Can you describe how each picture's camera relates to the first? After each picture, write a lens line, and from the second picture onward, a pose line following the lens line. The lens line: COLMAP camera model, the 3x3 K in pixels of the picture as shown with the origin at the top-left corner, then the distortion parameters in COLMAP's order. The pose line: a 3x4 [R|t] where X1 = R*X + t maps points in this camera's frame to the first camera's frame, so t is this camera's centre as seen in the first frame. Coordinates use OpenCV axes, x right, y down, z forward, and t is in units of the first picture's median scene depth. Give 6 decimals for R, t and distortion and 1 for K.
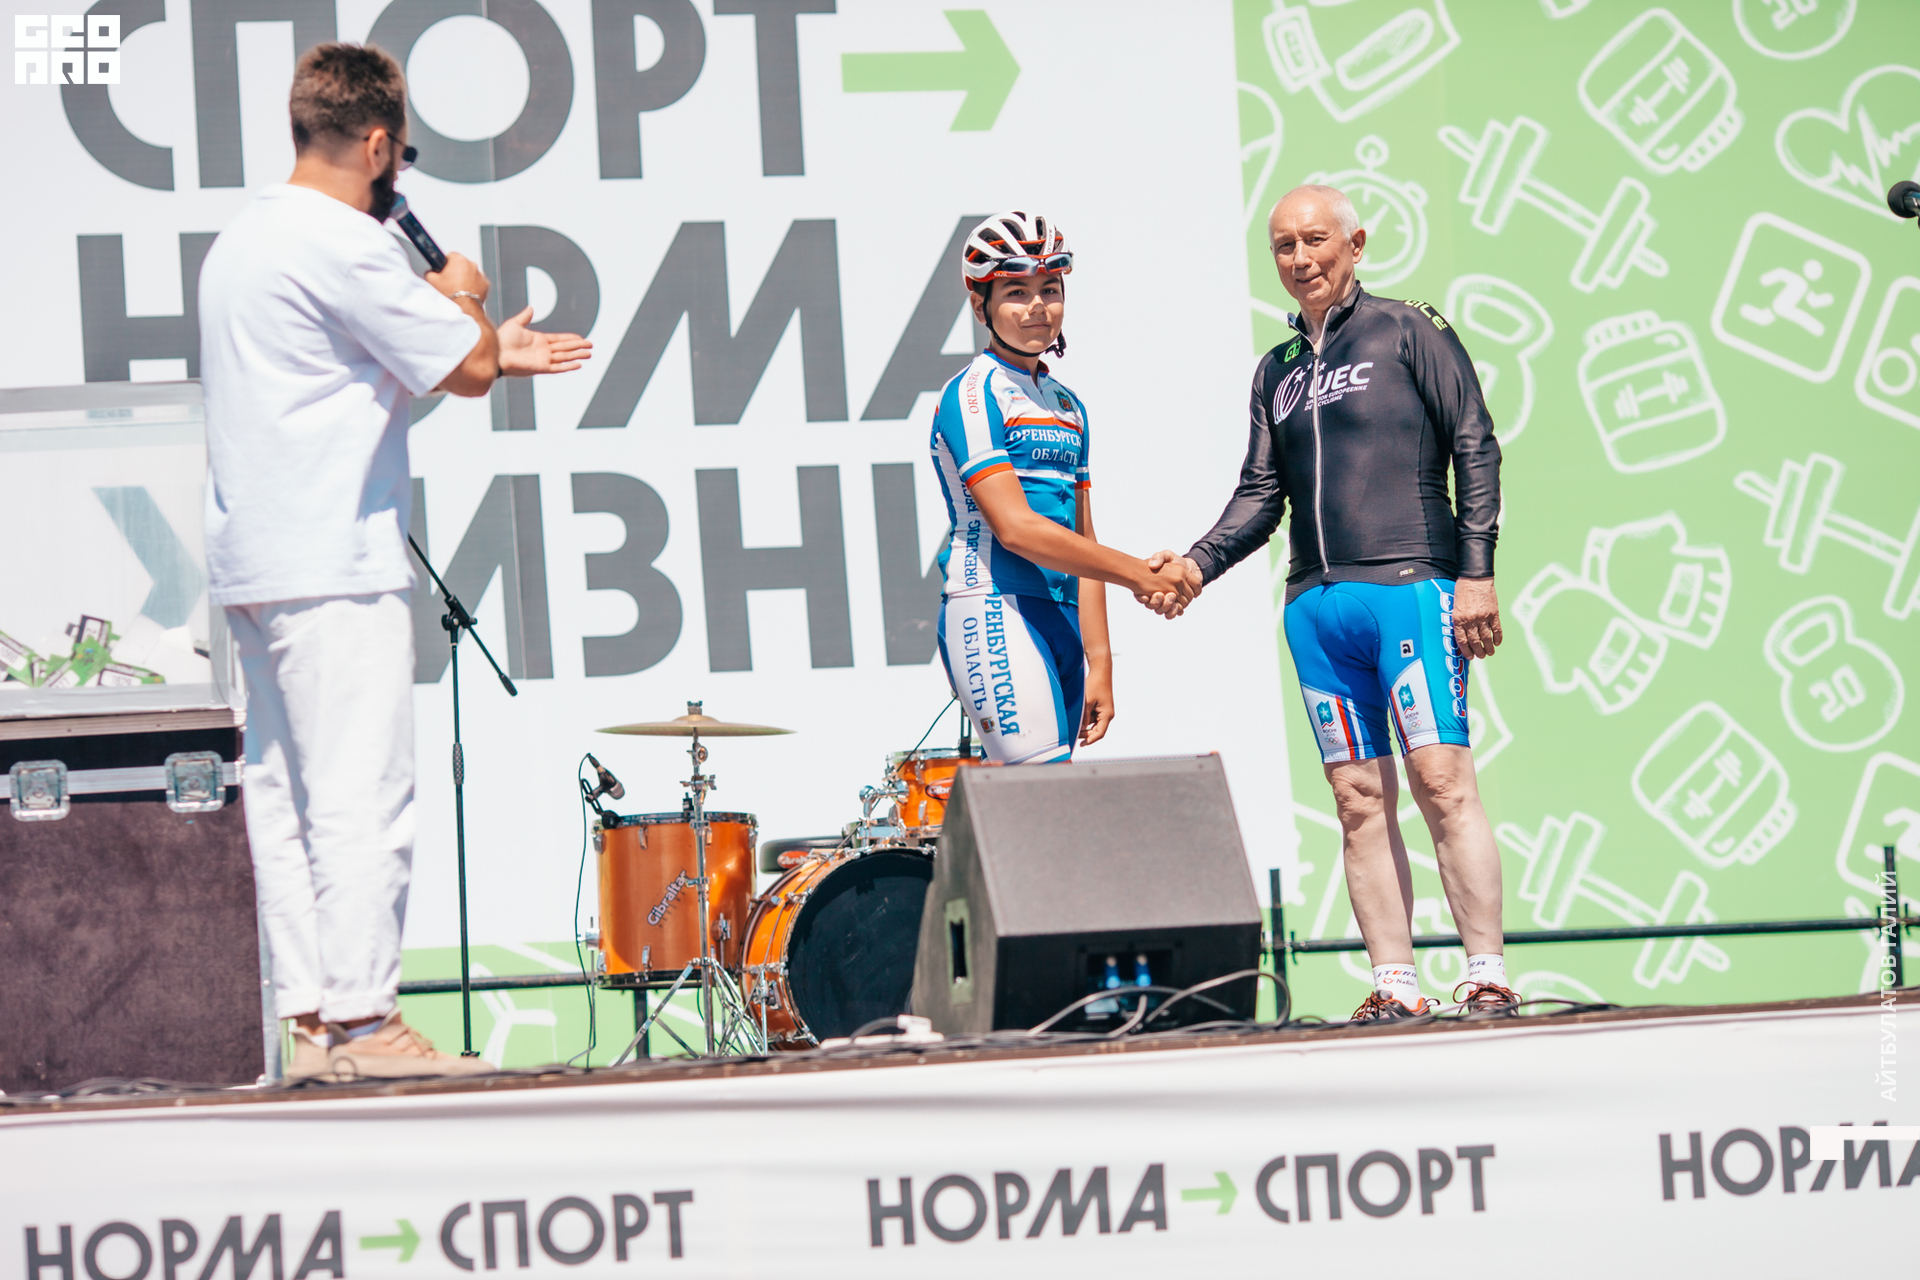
lens RADIAL K [[7626.1, 0, 943.5], [0, 7626.1, 619.4], [0, 0, 1]] dist [0.209077, 0.000000]
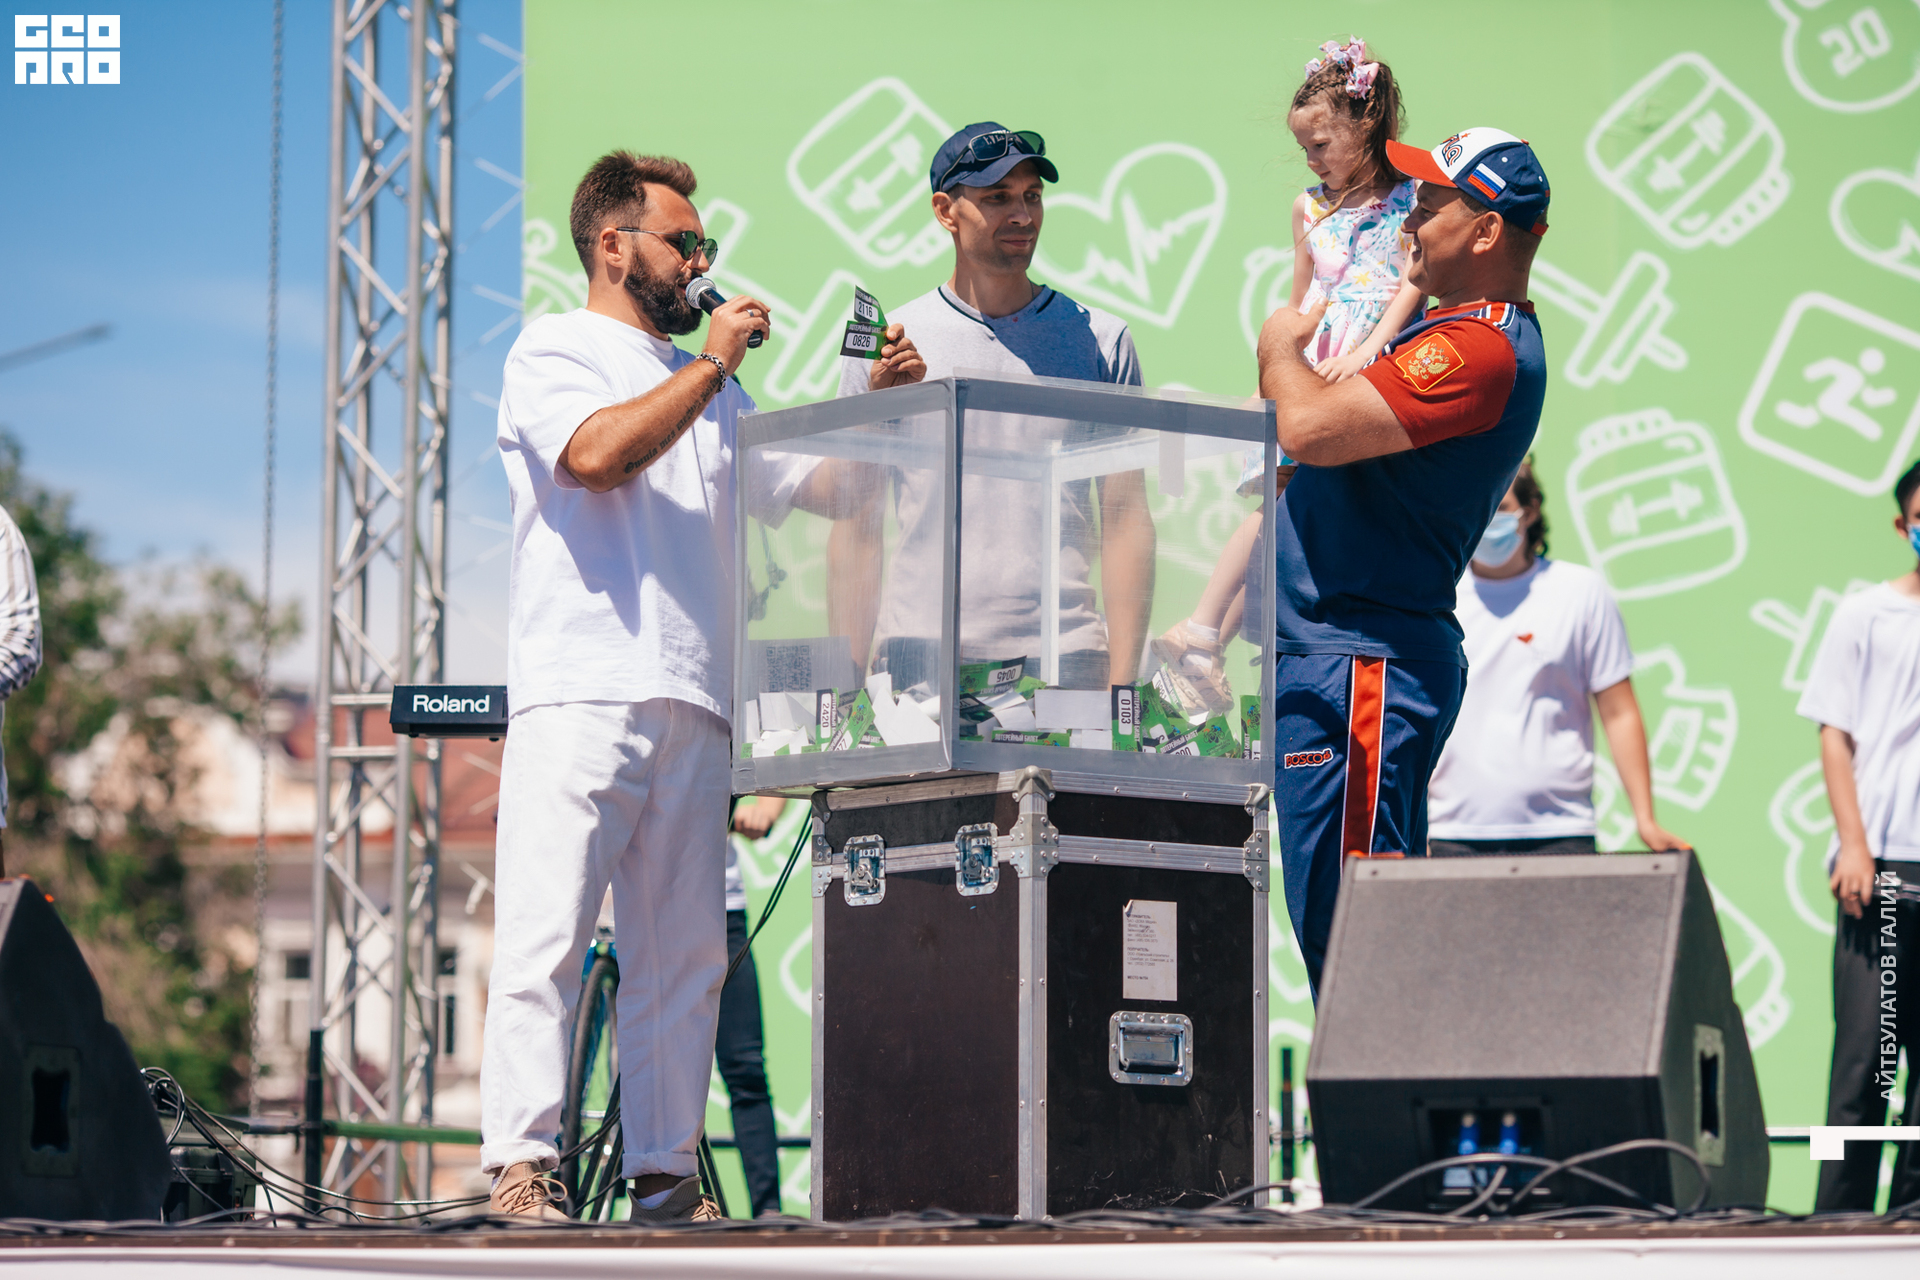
lens RADIAL K [[7626.1, 0, 962.5], [0, 7626.1, 637.1], [0, 0, 1]] dist [0.209077, 0.000000]
pose [[0.846064, 0.008619, -0.533012, 0.318258], [-0.013057, 0.999904, -0.004557, 0.000201], [0.532922, 0.010815, 0.846095, 0.262323]]
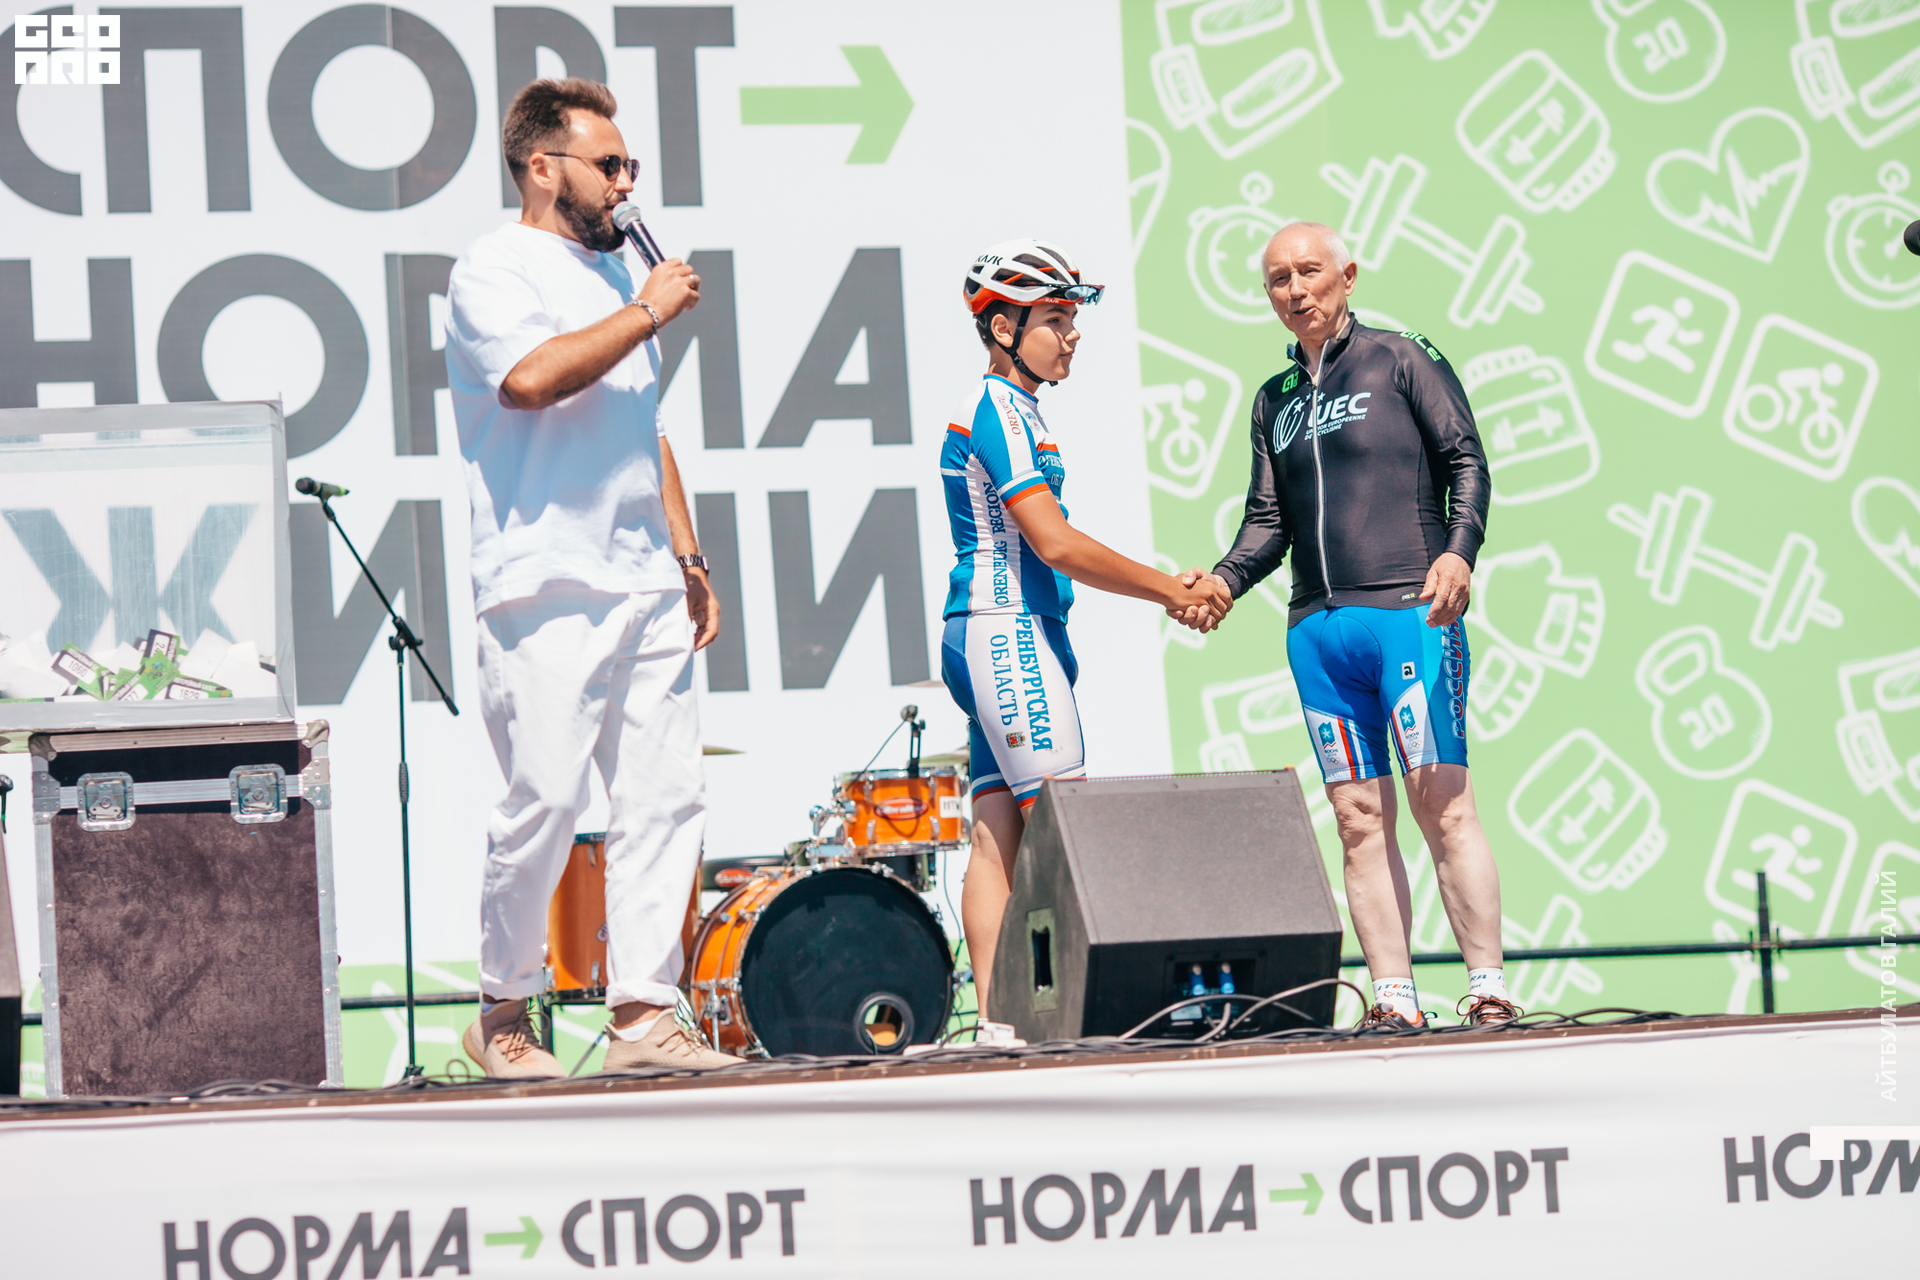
lens RADIAL K [[7626.1, 0, 957.8], [0, 7626.1, 643.2], [0, 0, 1]] dist [0.209077, 0.000000]
pose [[0.998836, 0.005438, 0.047935, -0.048972], [-0.005364, 0.999984, -0.001671, 0.002128], [-0.047944, 0.001412, 0.998849, -0.023401]]
